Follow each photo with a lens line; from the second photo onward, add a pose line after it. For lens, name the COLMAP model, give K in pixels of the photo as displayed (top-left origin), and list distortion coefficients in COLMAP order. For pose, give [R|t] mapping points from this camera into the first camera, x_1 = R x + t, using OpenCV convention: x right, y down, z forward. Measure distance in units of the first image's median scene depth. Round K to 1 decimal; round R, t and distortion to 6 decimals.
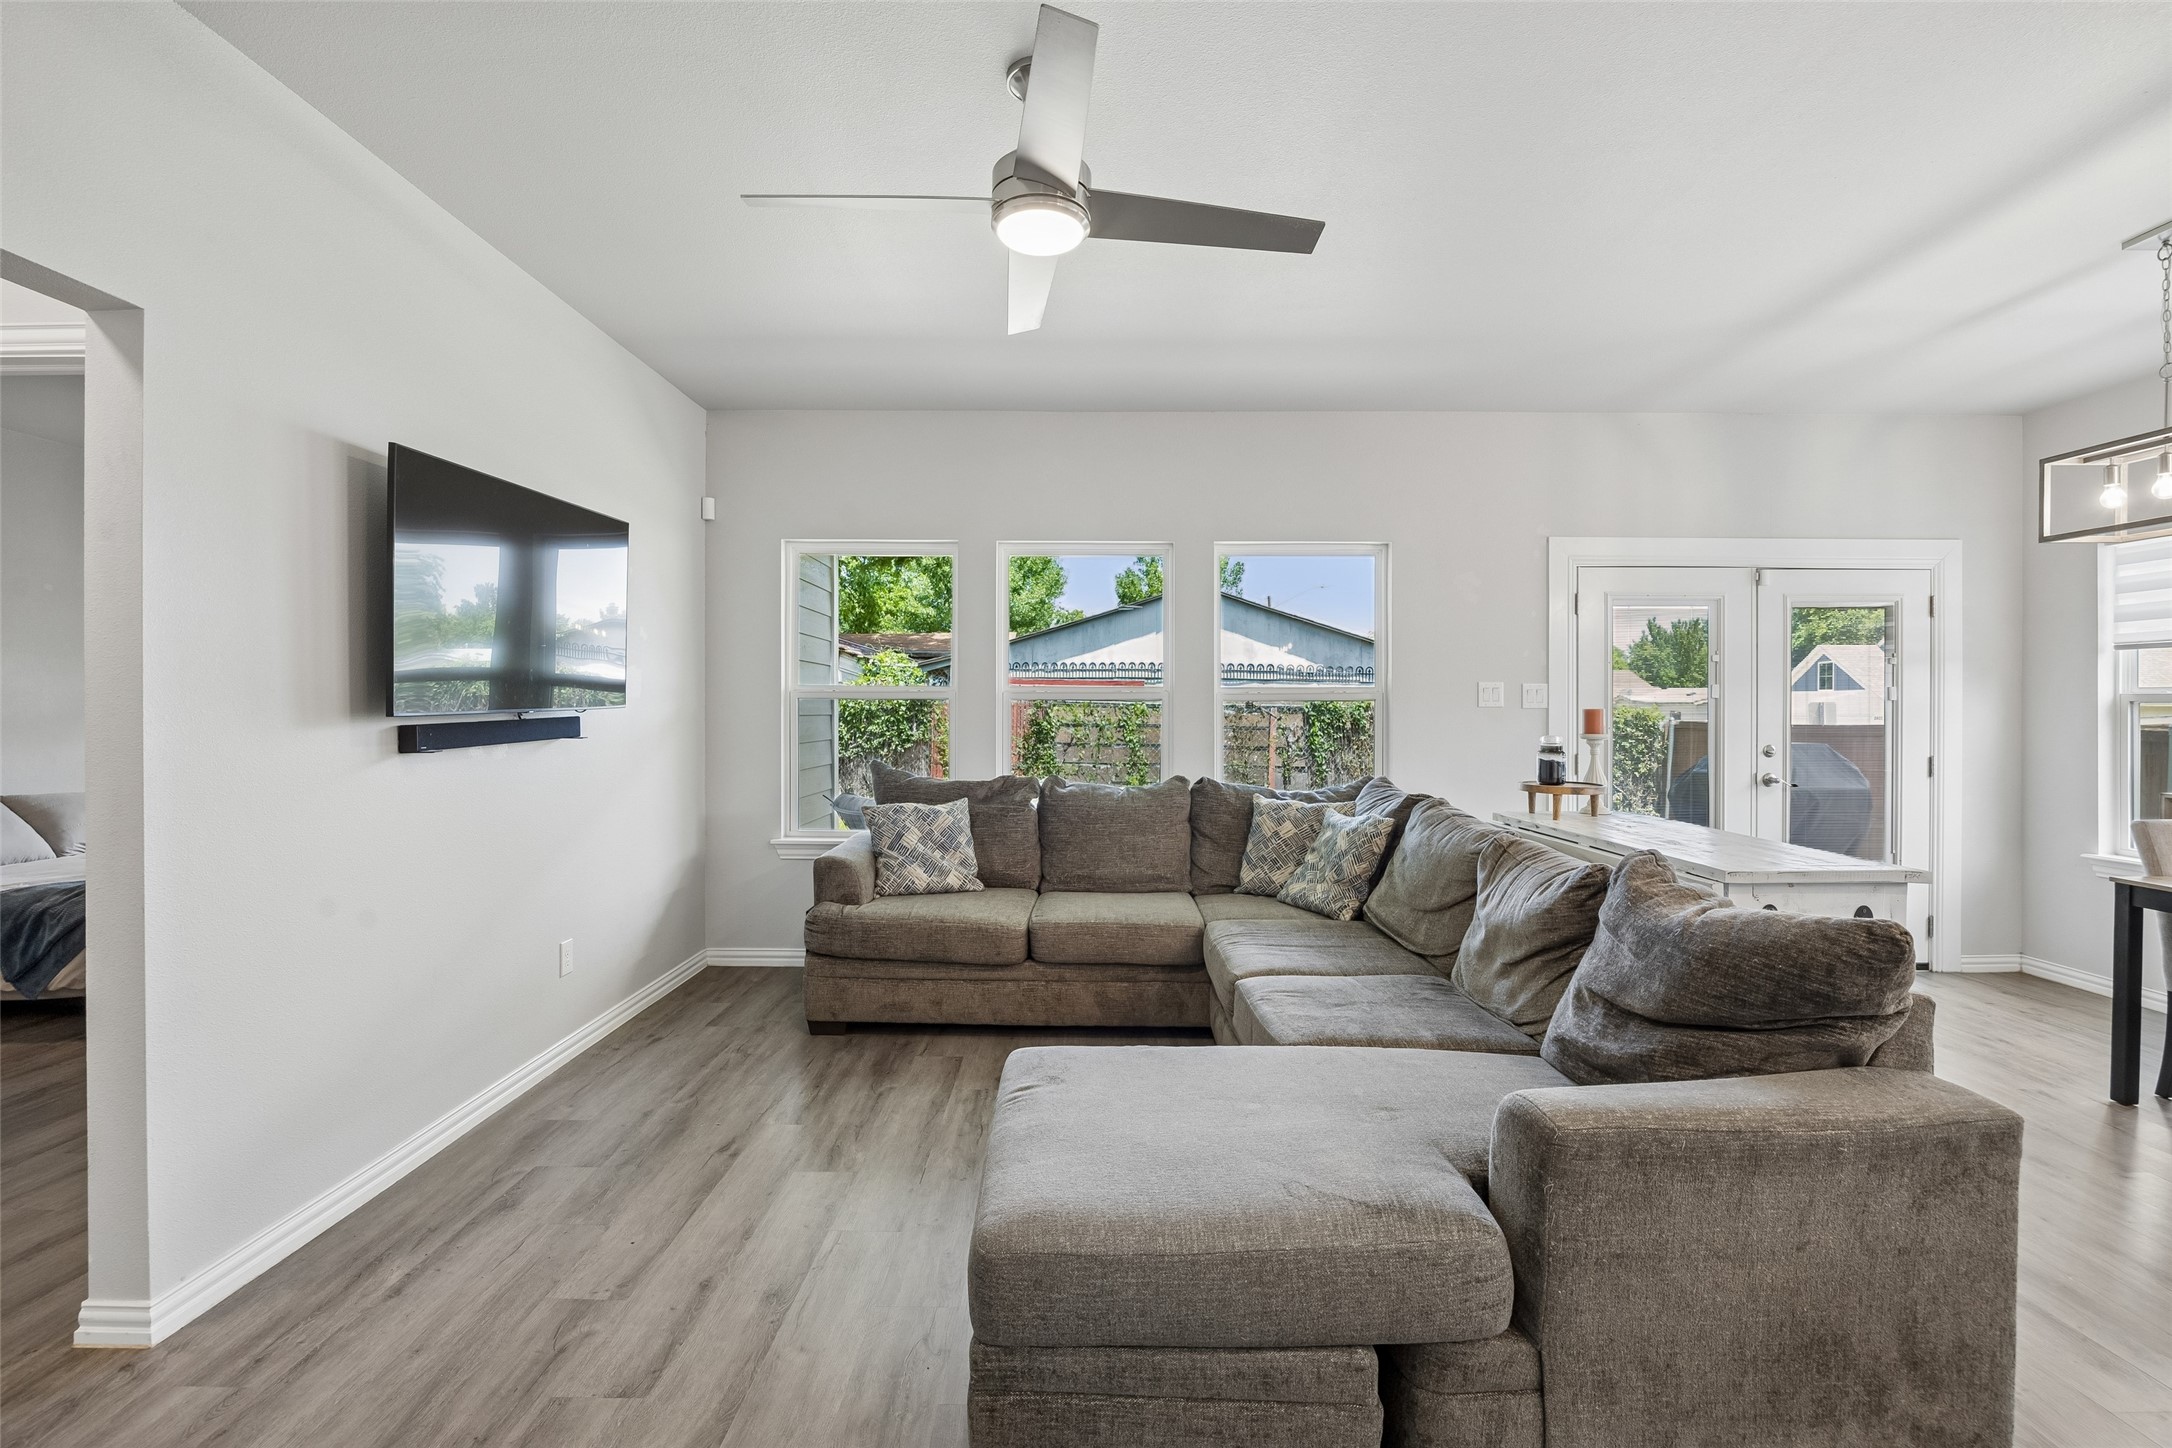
lens RADIAL K [[1020.2, 0, 1085.2], [0, 1020.2, 712.9], [0, 0, 1]] dist [-0.012102, 0.000207]
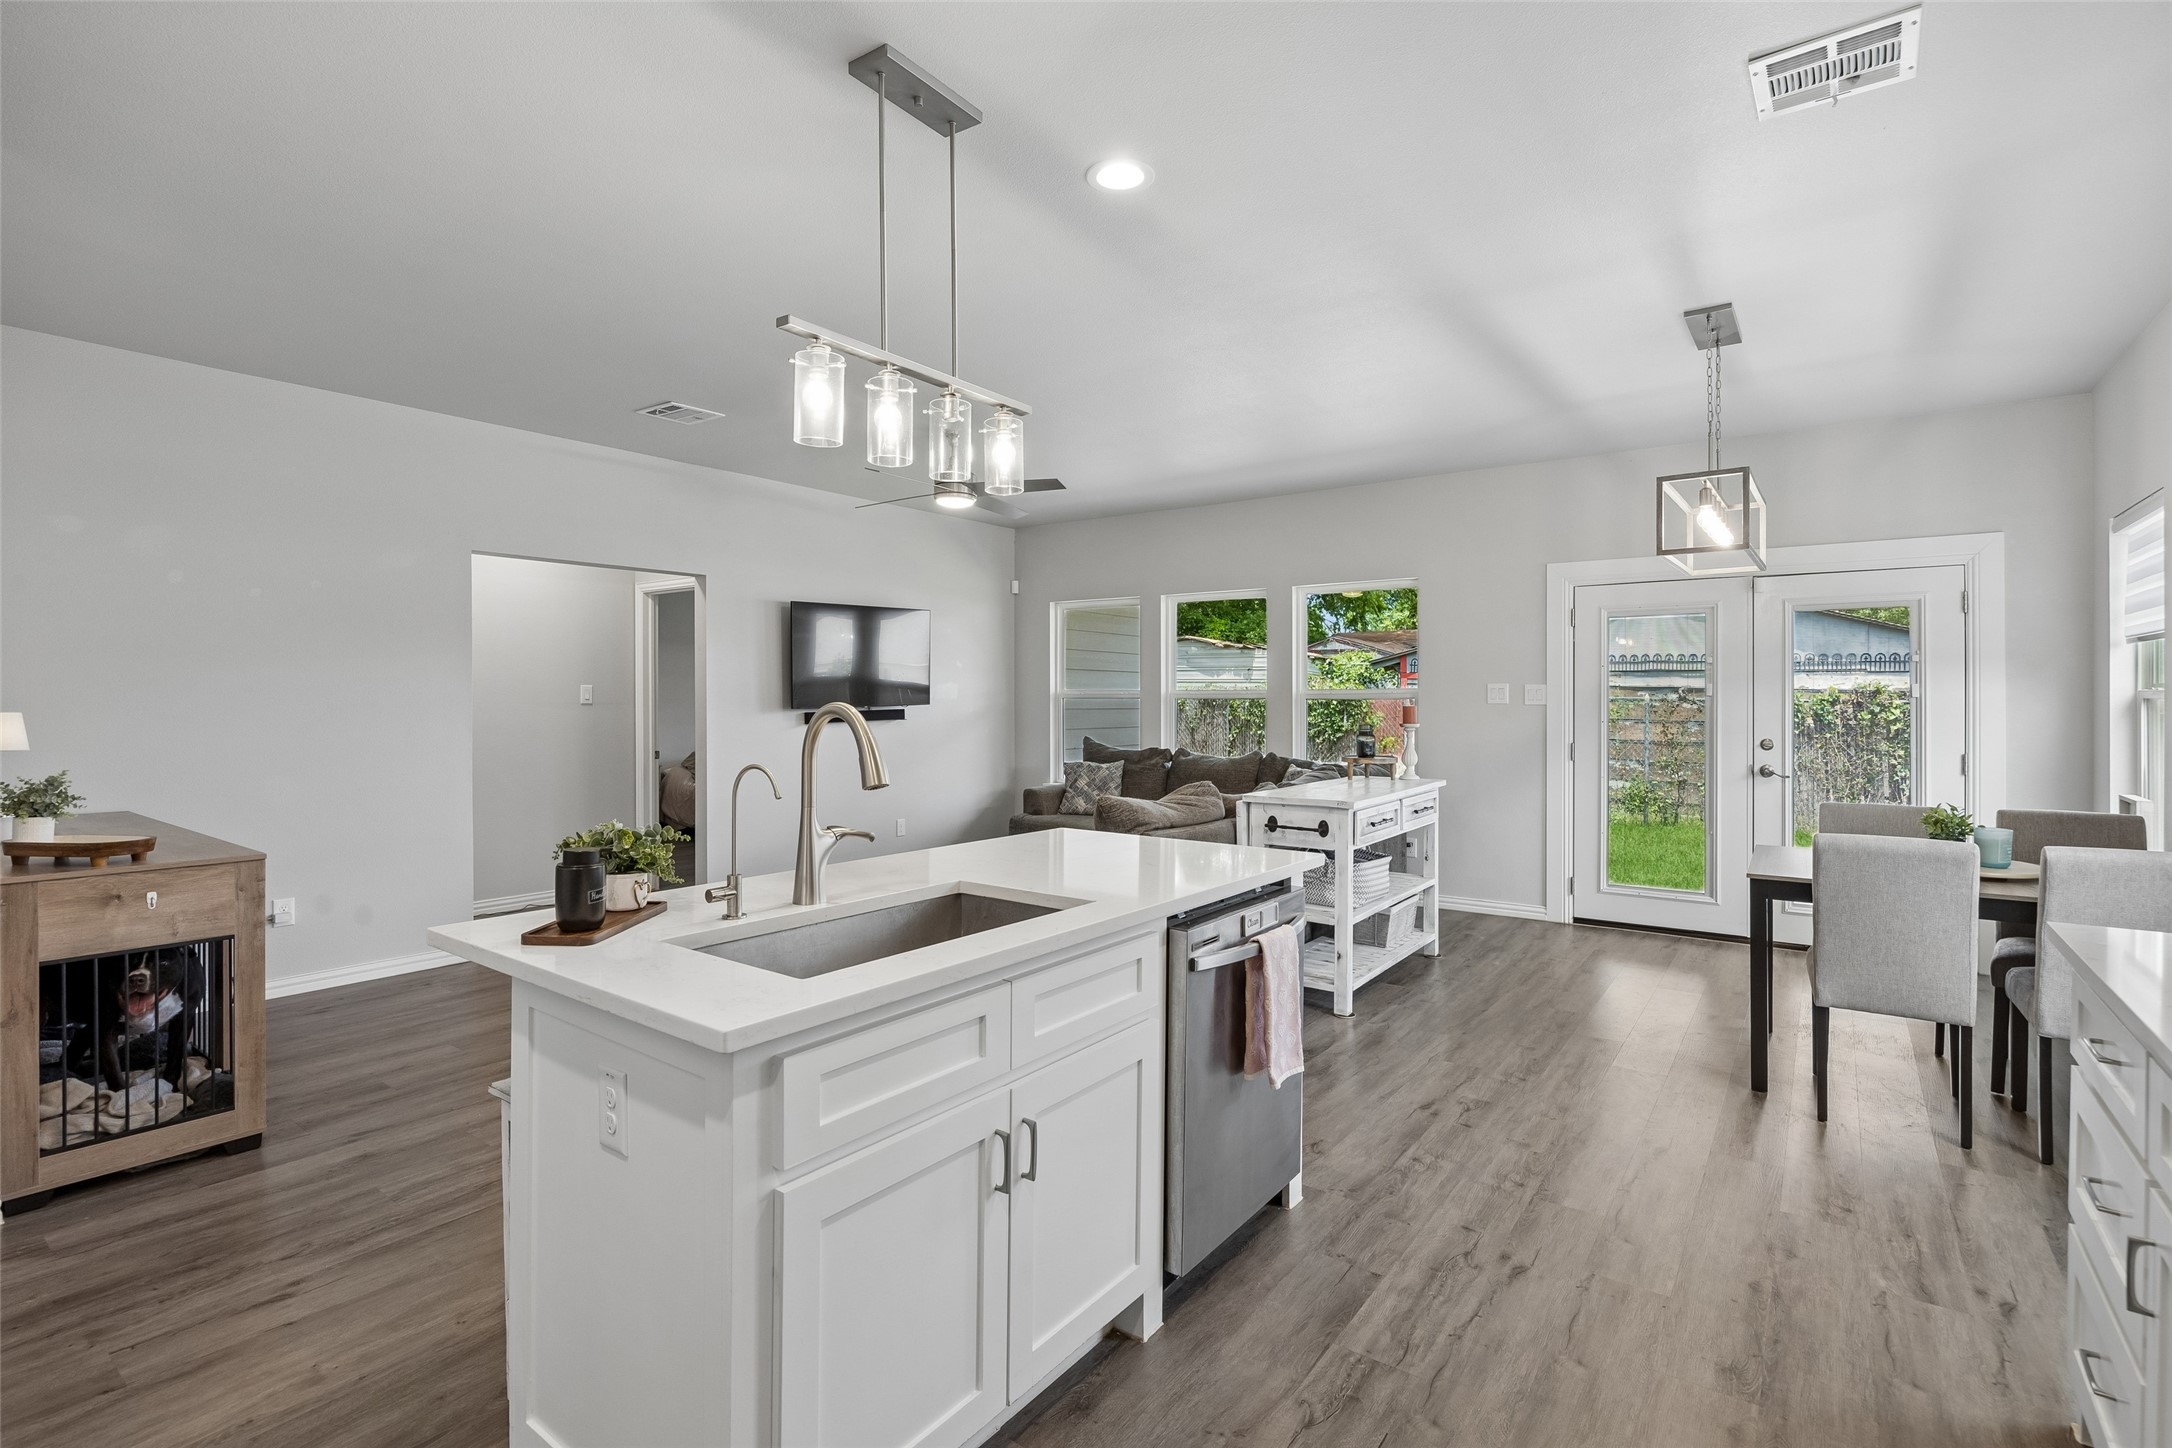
lens RADIAL K [[1025.1, 0, 1026.3], [0, 1025.1, 713.7], [0, 0, 1]] dist [-0.000364, 0.000215]
pose [[0.788986, 0.006113, -0.614381, 0.727096], [-0.000894, 0.999961, 0.008801, -0.004300], [0.614411, -0.006395, 0.788960, -0.356552]]
